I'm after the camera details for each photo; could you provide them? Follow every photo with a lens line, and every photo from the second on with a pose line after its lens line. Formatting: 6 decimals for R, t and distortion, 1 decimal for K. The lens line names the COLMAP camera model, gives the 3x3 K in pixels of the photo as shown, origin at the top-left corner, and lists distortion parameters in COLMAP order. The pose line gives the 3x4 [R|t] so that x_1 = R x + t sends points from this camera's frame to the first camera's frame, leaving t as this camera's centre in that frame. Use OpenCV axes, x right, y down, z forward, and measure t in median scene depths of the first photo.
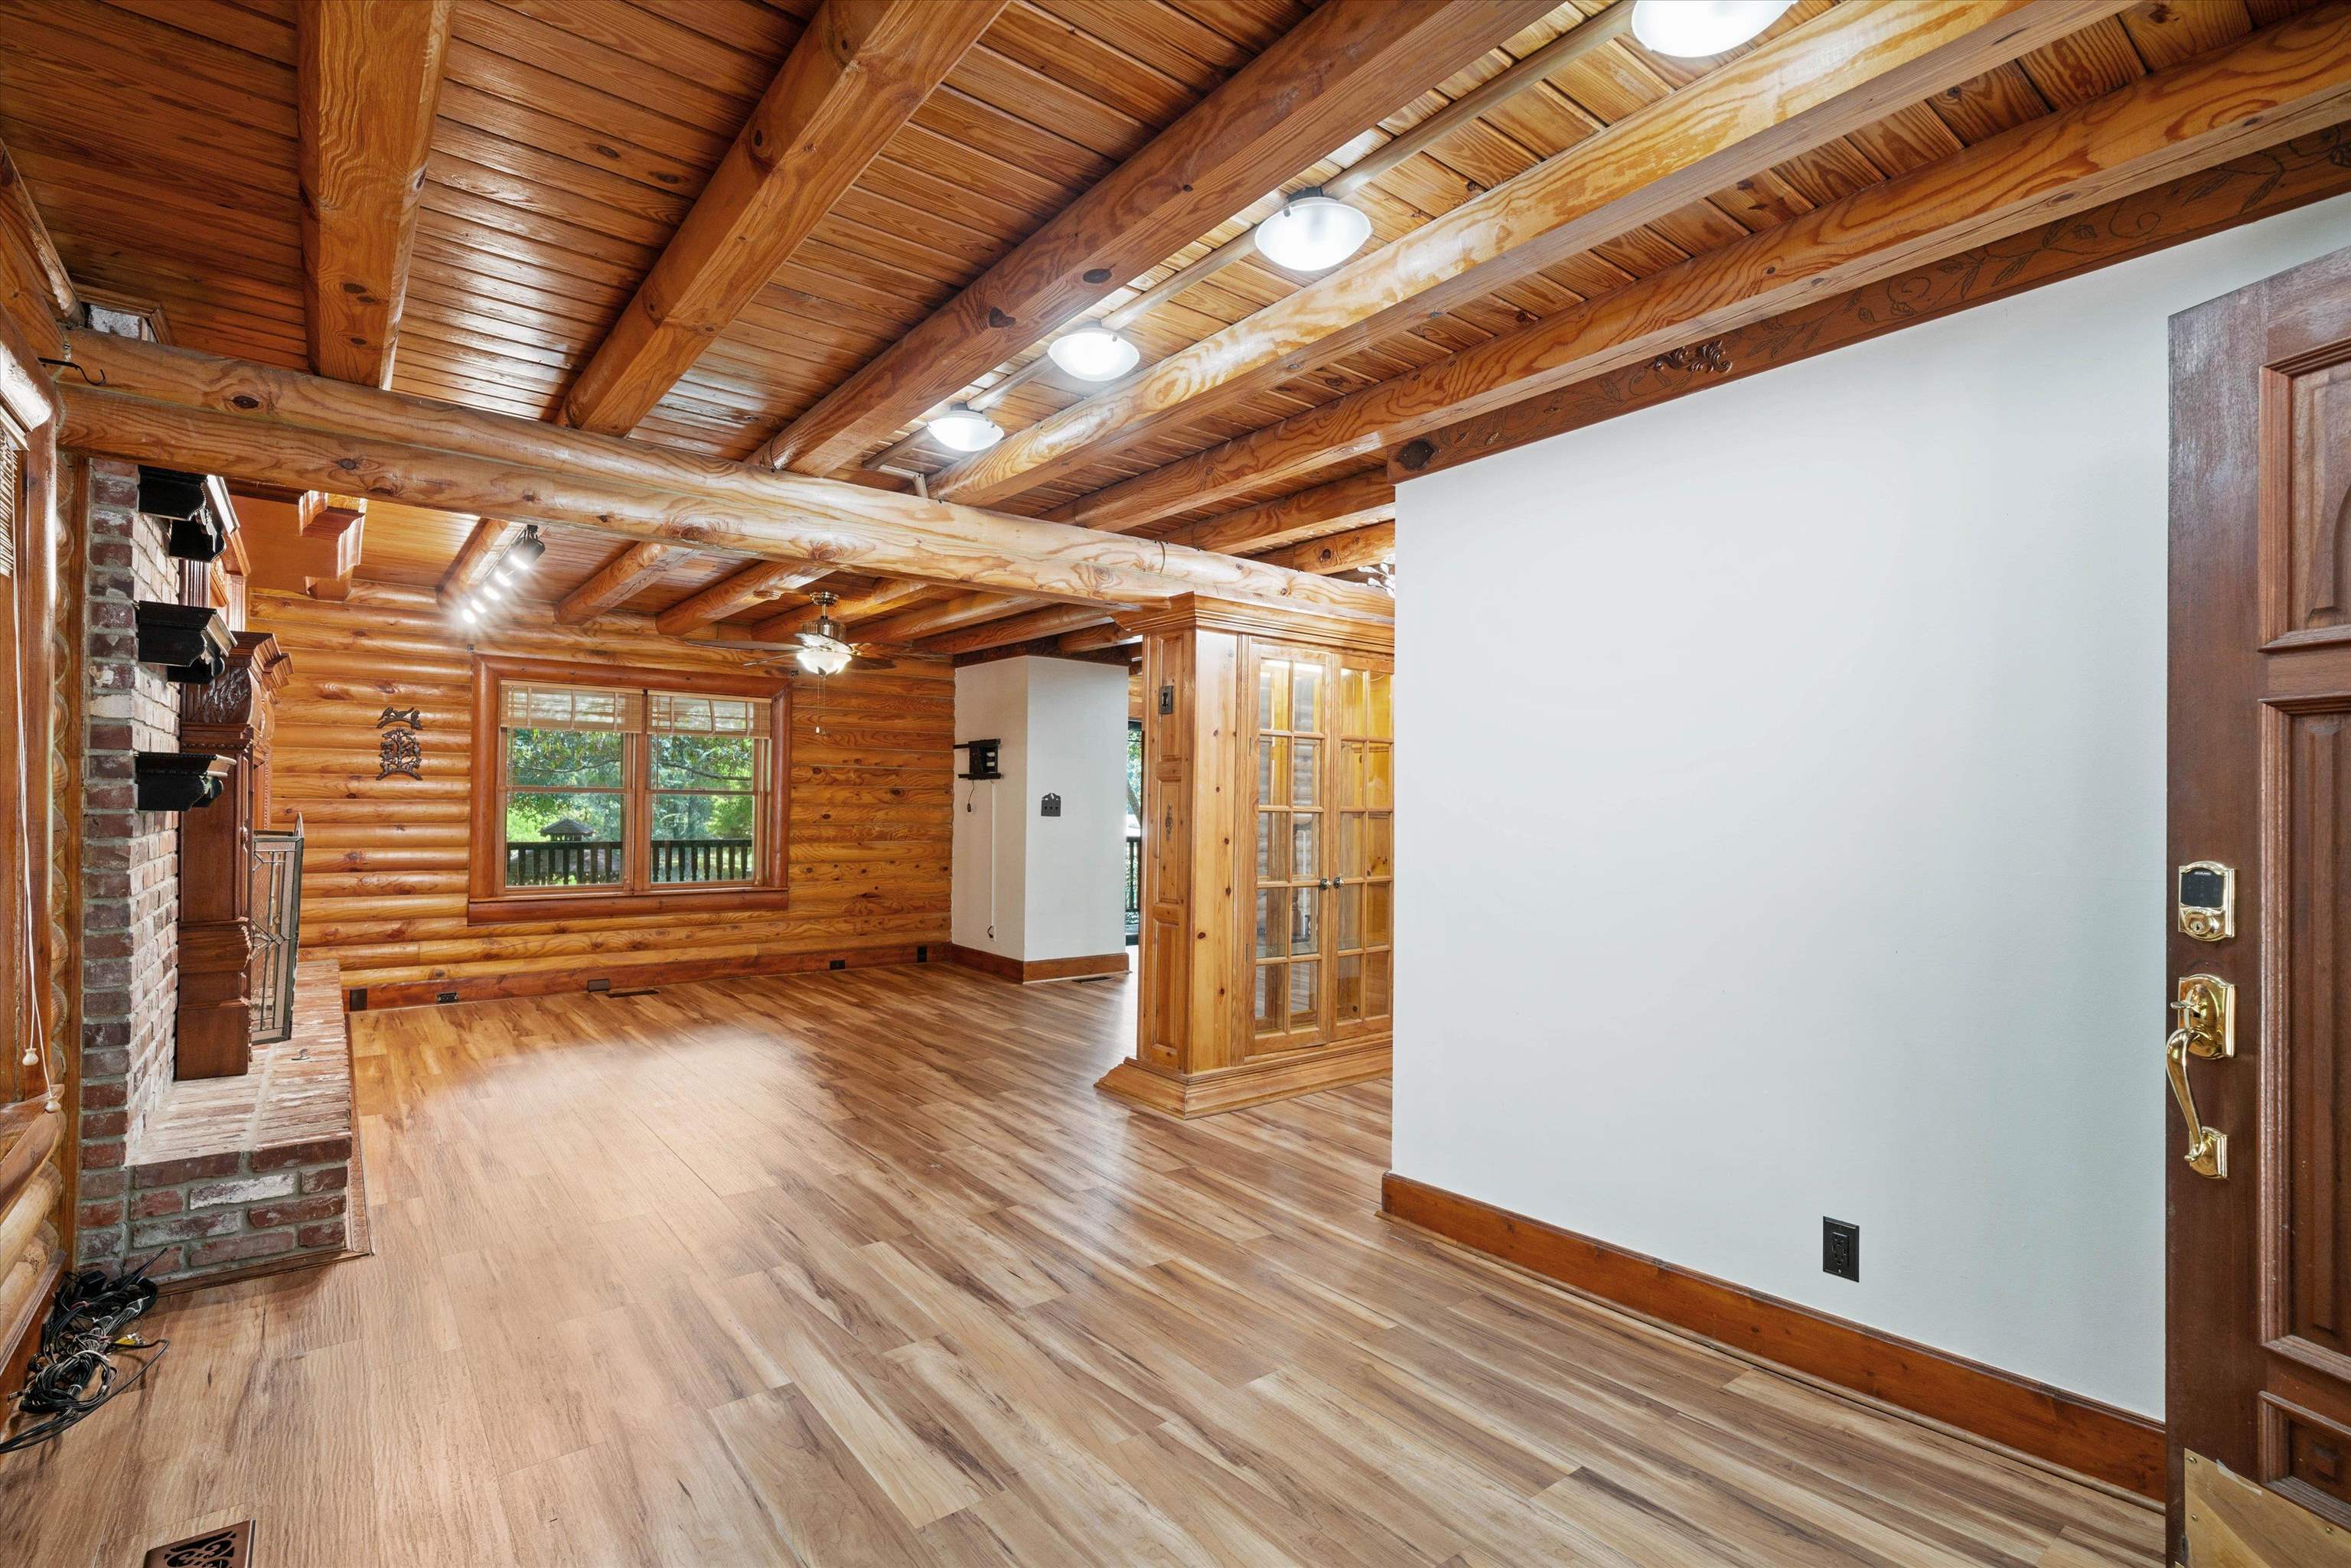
lens RADIAL K [[1097.9, 0, 1175.5], [0, 1097.9, 784.0], [0, 0, 1]] dist [0.001141, 0.000231]
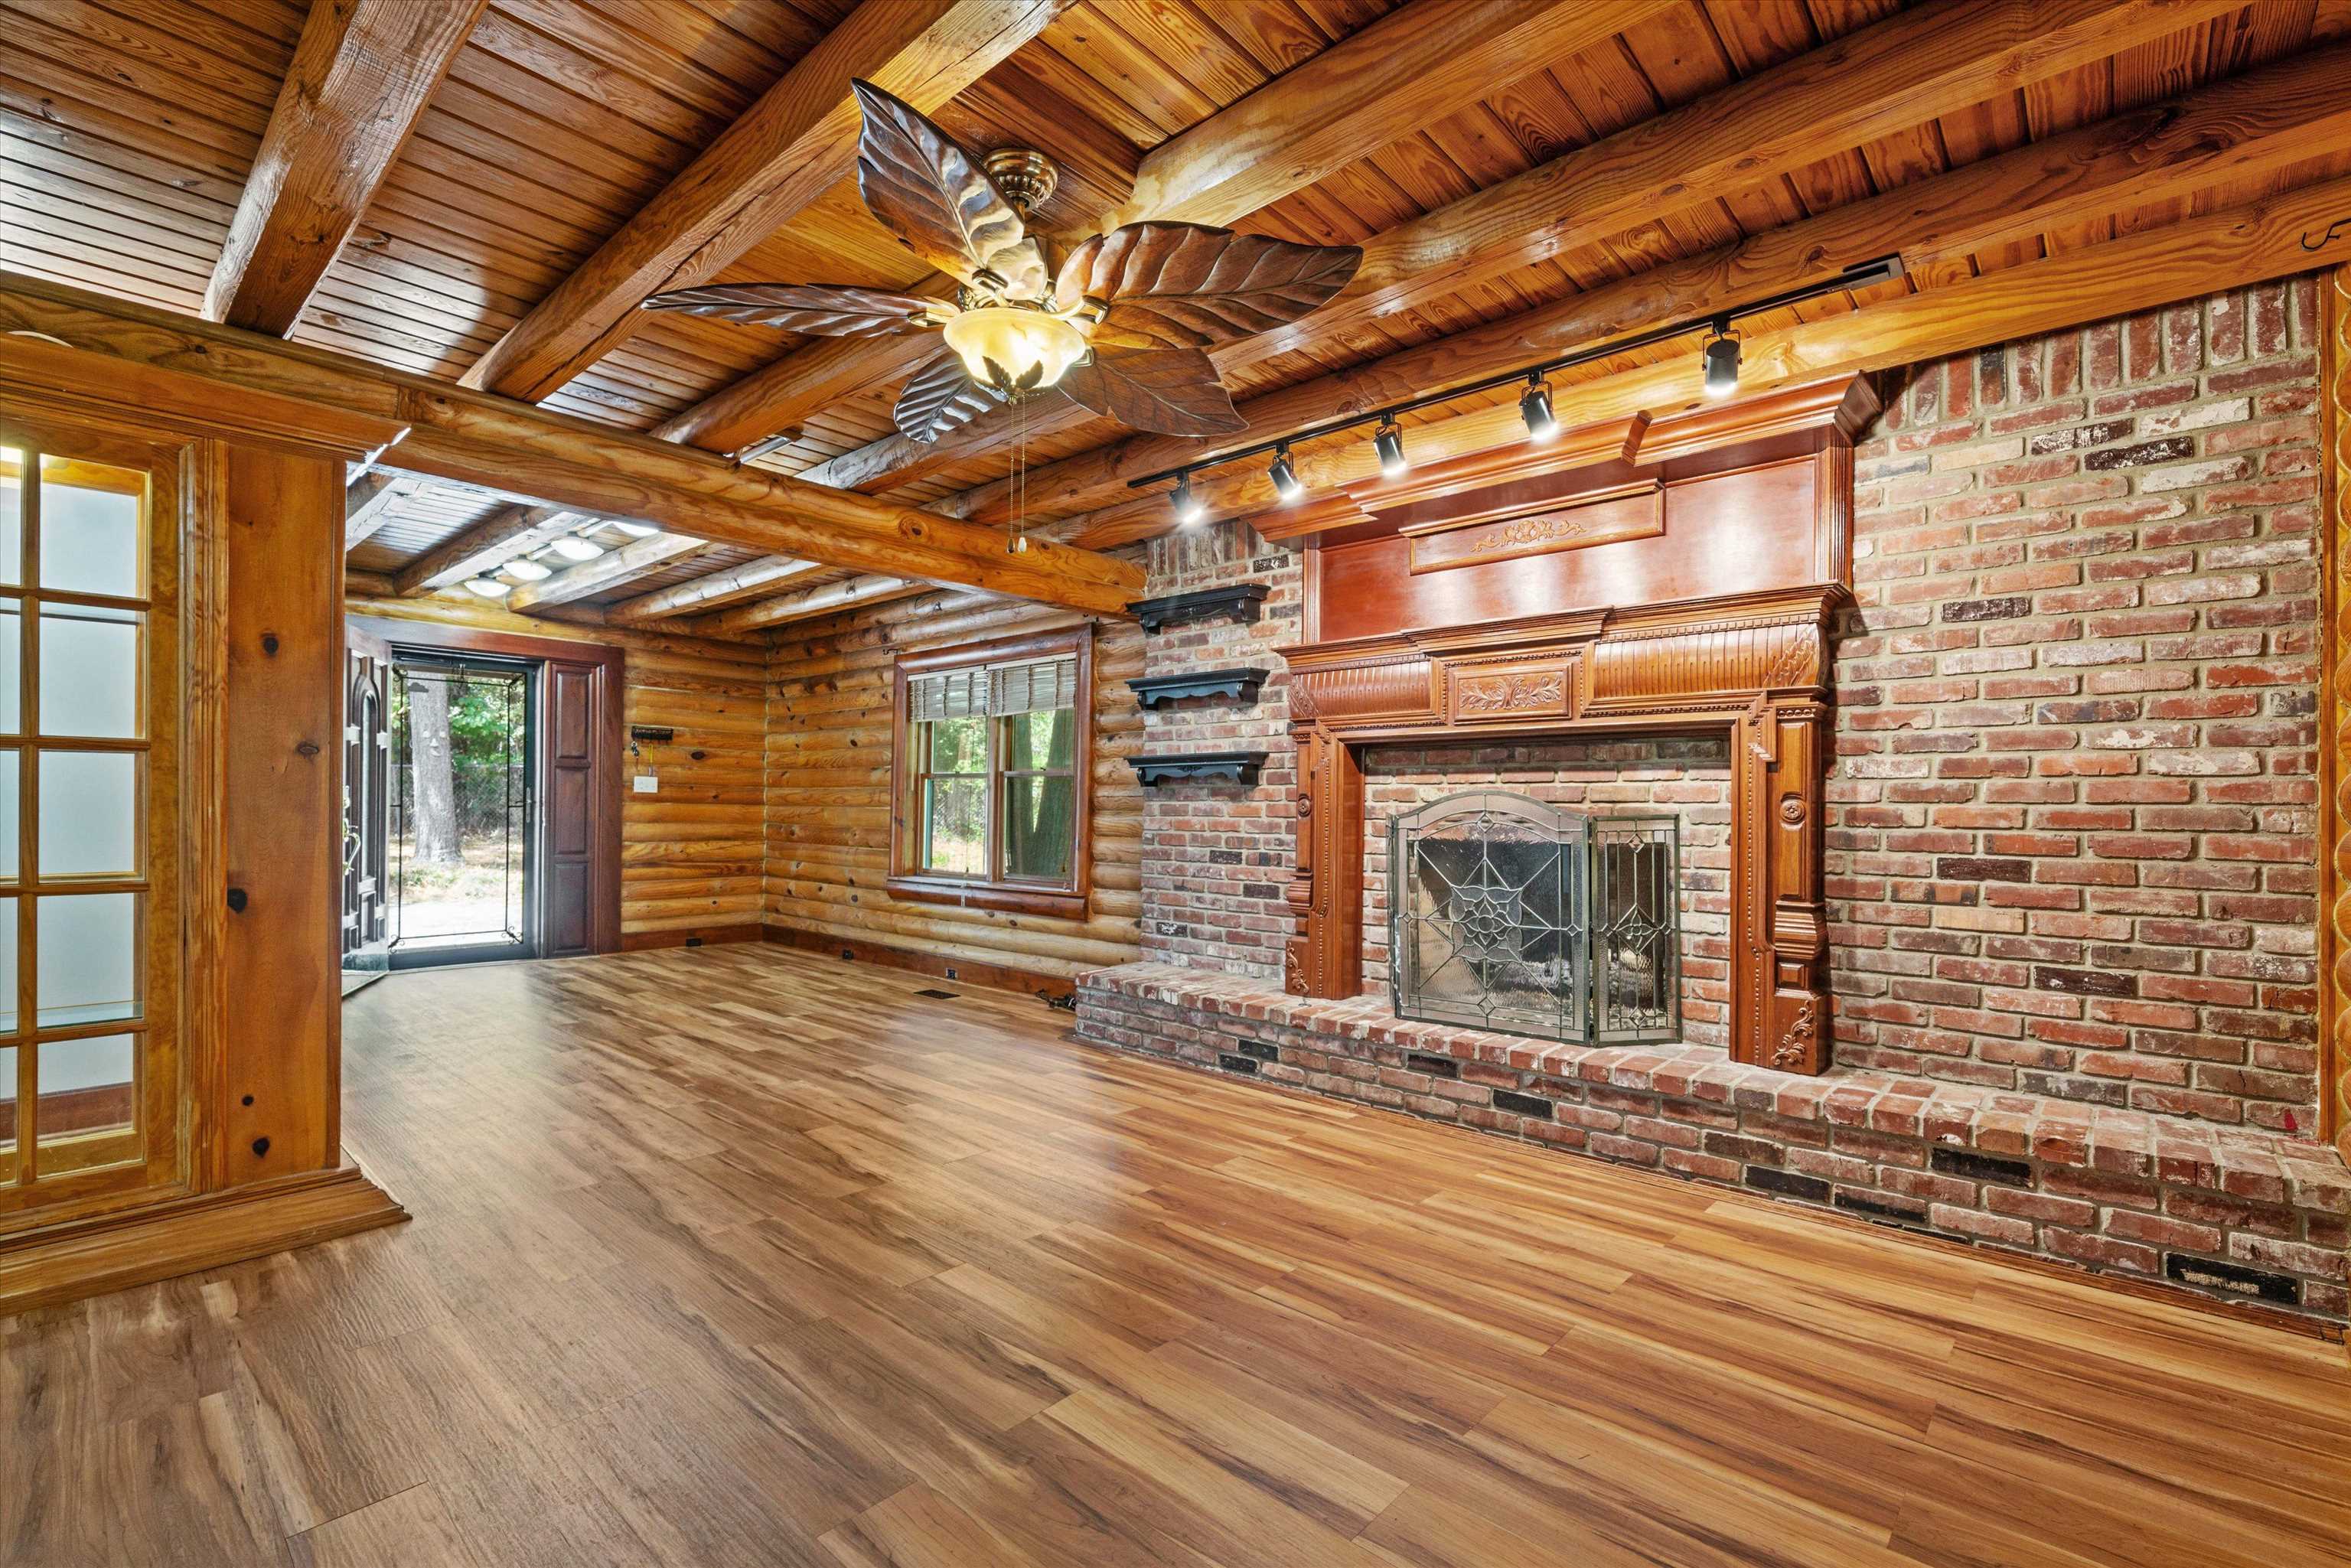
lens RADIAL K [[1049.7, 0, 1169.4], [0, 1049.7, 797.3], [0, 0, 1]] dist [0.002610, 0.000020]
pose [[-0.986527, -0.022675, -0.162017, -0.272752], [-0.018289, 0.999426, -0.028513, 0.039413], [0.162570, -0.025166, -0.986376, 1.167894]]
